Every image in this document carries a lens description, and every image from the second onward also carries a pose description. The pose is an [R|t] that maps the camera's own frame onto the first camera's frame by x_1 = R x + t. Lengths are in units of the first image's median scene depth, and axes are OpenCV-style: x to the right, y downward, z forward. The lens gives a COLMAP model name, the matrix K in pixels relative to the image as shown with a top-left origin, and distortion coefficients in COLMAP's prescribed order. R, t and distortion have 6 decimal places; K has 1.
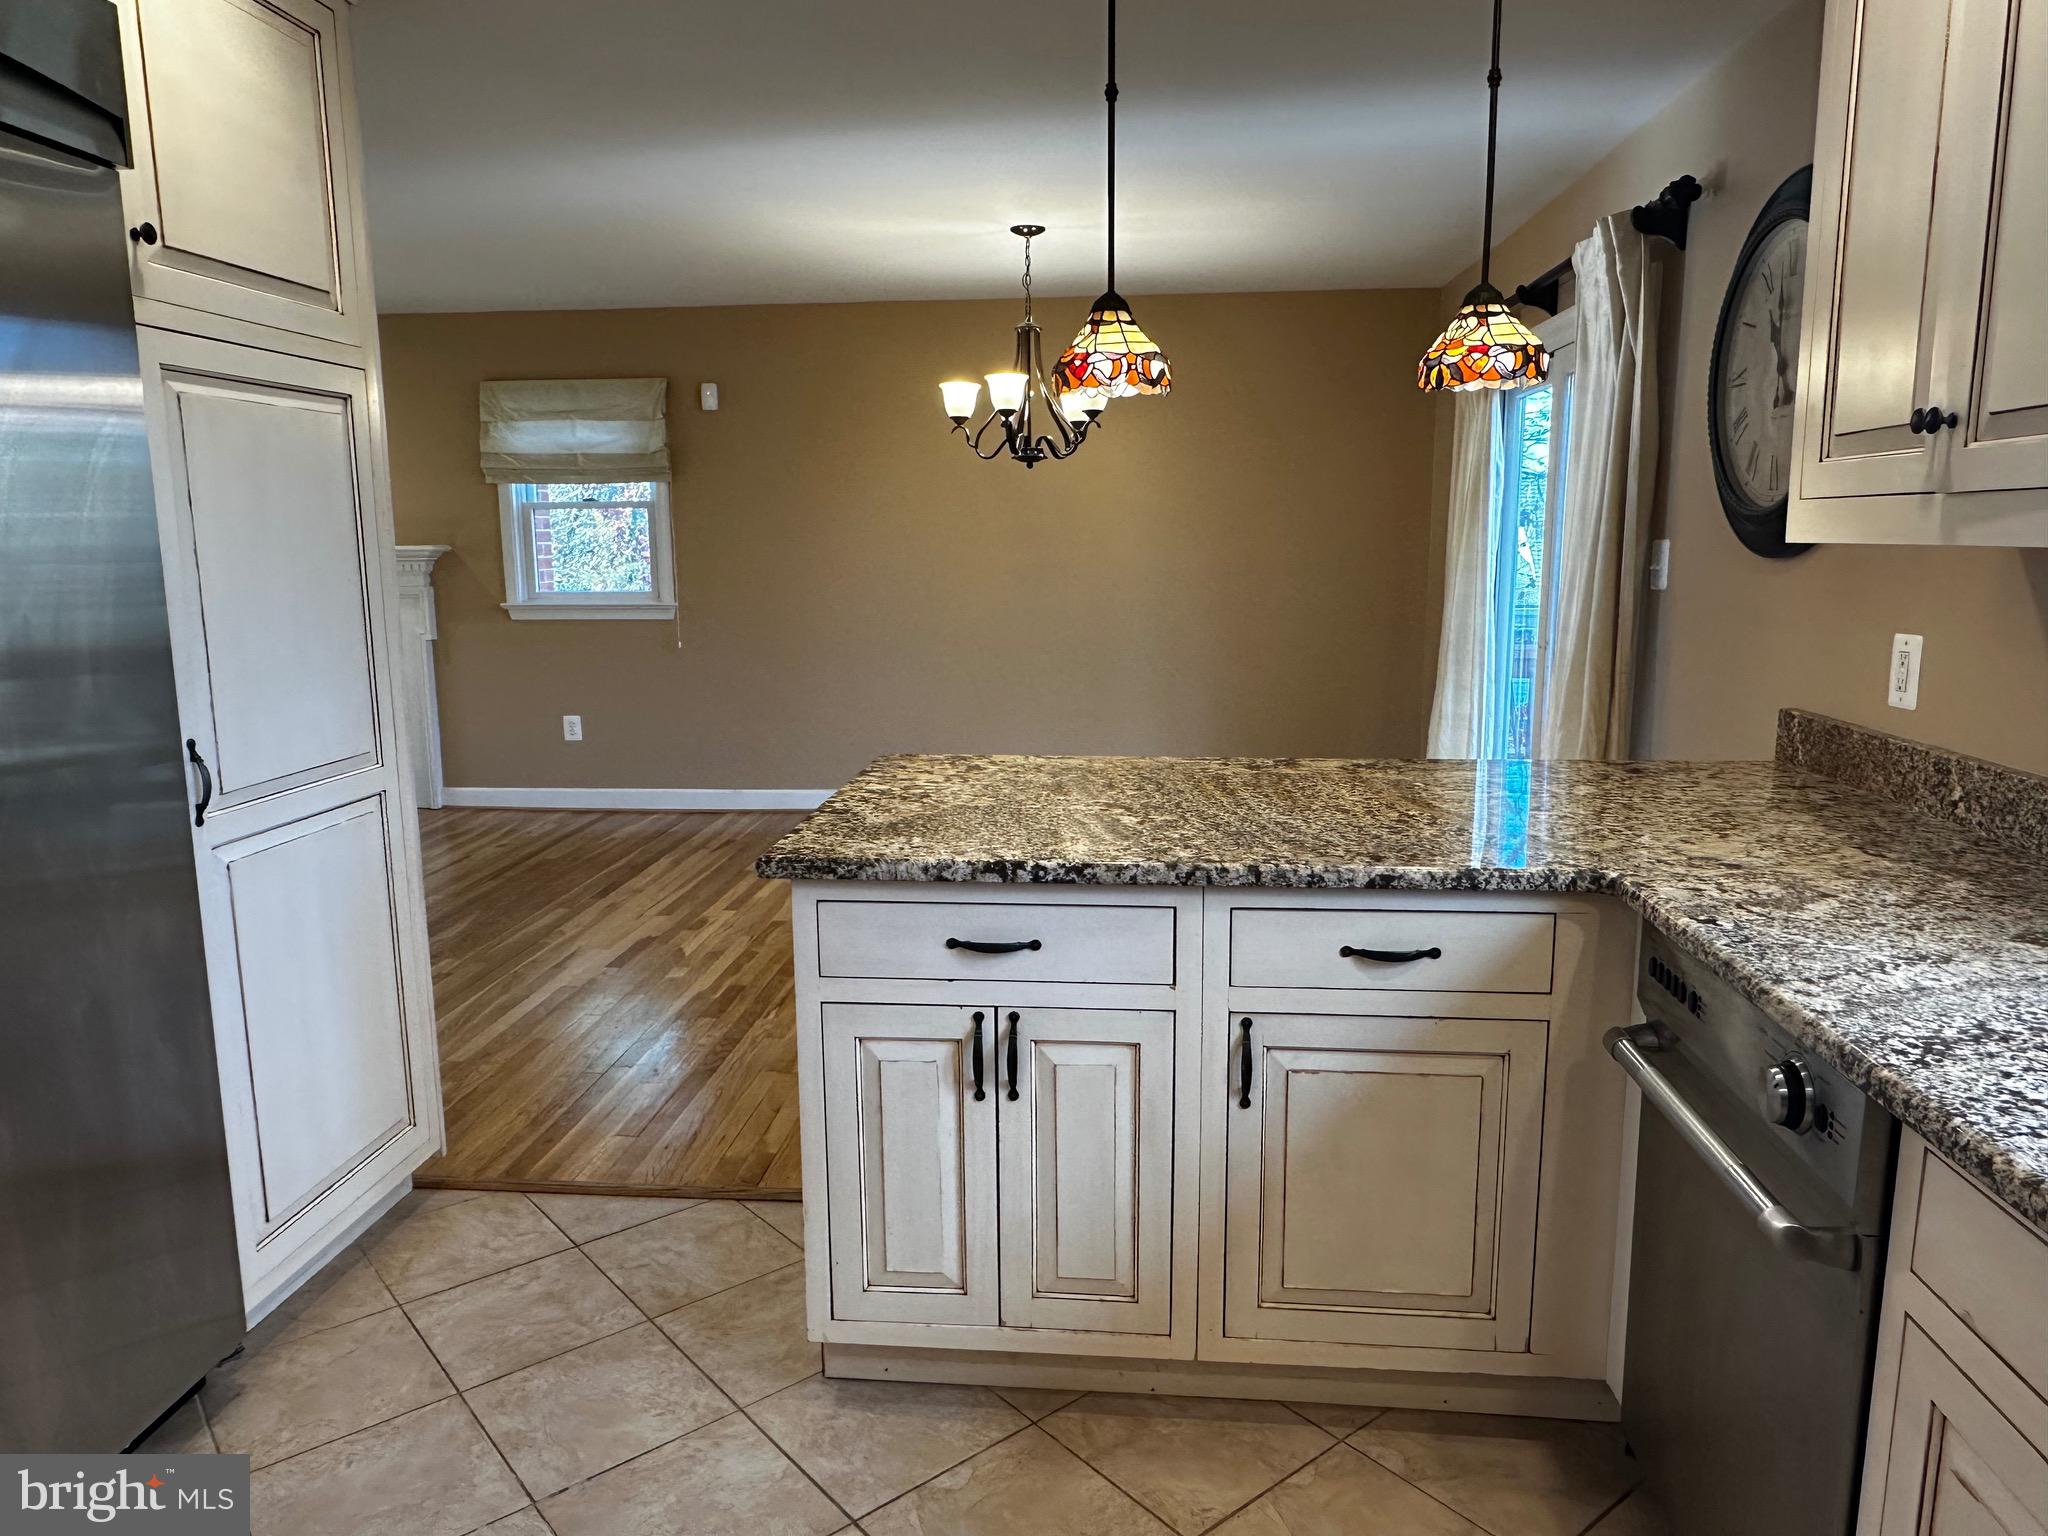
lens RADIAL K [[1367.2, 0, 1024.0], [0, 1367.2, 768.0], [0, 0, 1]] dist [-0.008437, -0.000629]
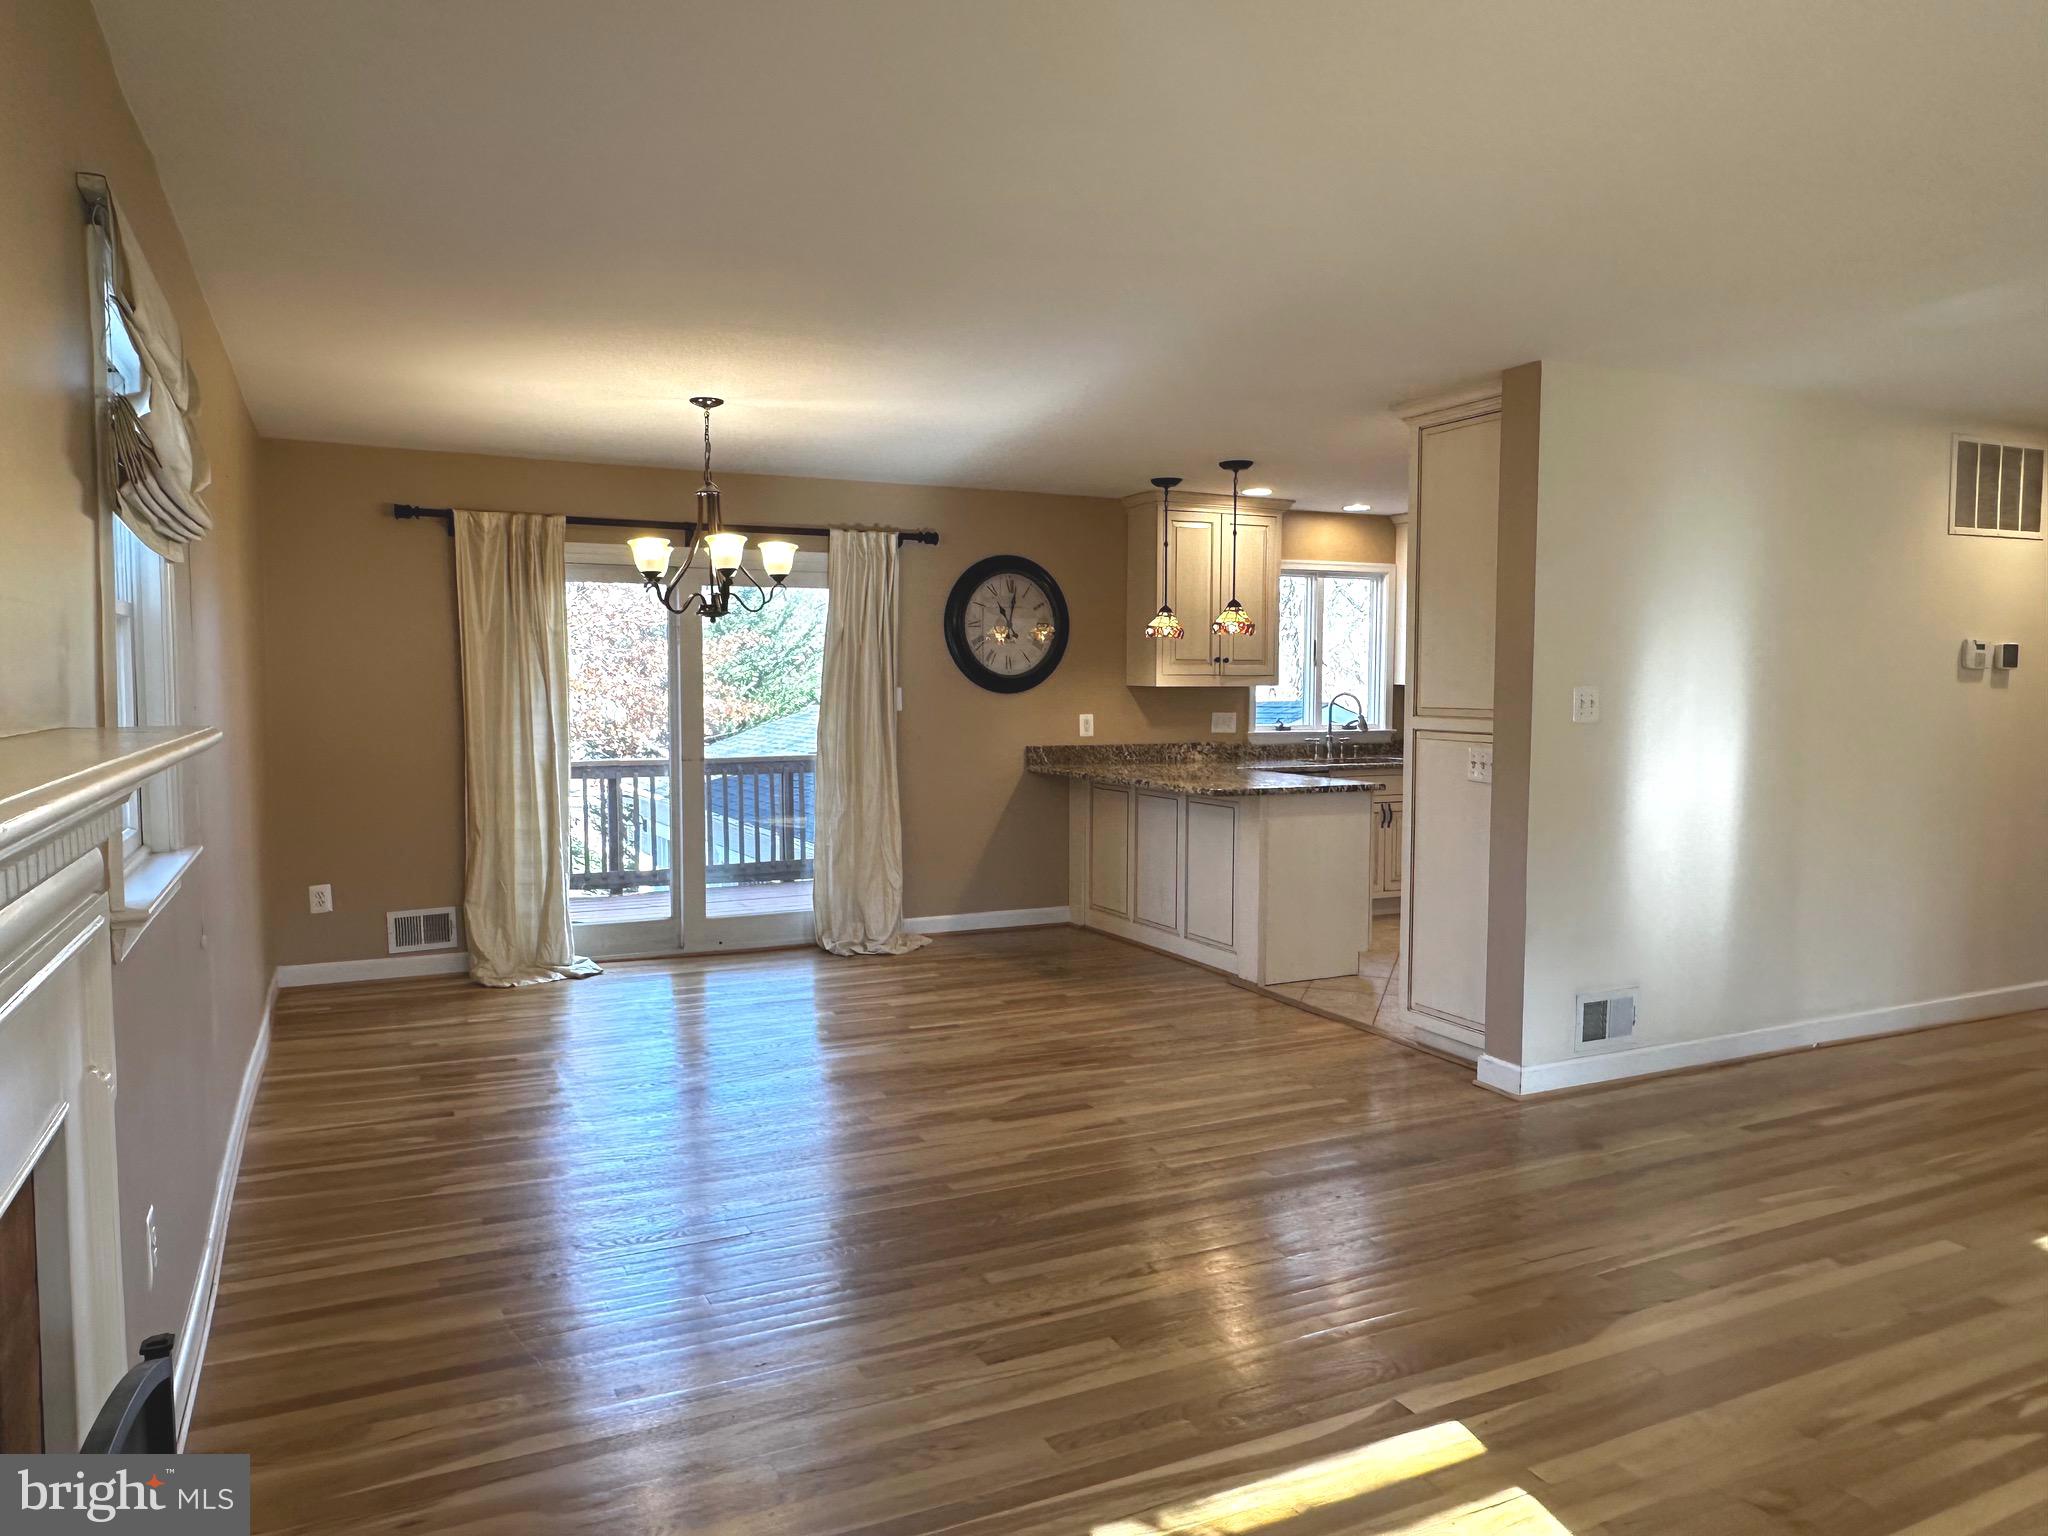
lens RADIAL K [[1380.6, 0, 1019.2], [0, 1380.6, 759.4], [0, 0, 1]] dist [-0.005465, 0.002904]
pose [[-0.517143, -0.046416, 0.854639, -1.068828], [0.145127, 0.979314, 0.141004, -0.242084], [-0.843505, 0.196951, -0.499710, 1.409614]]
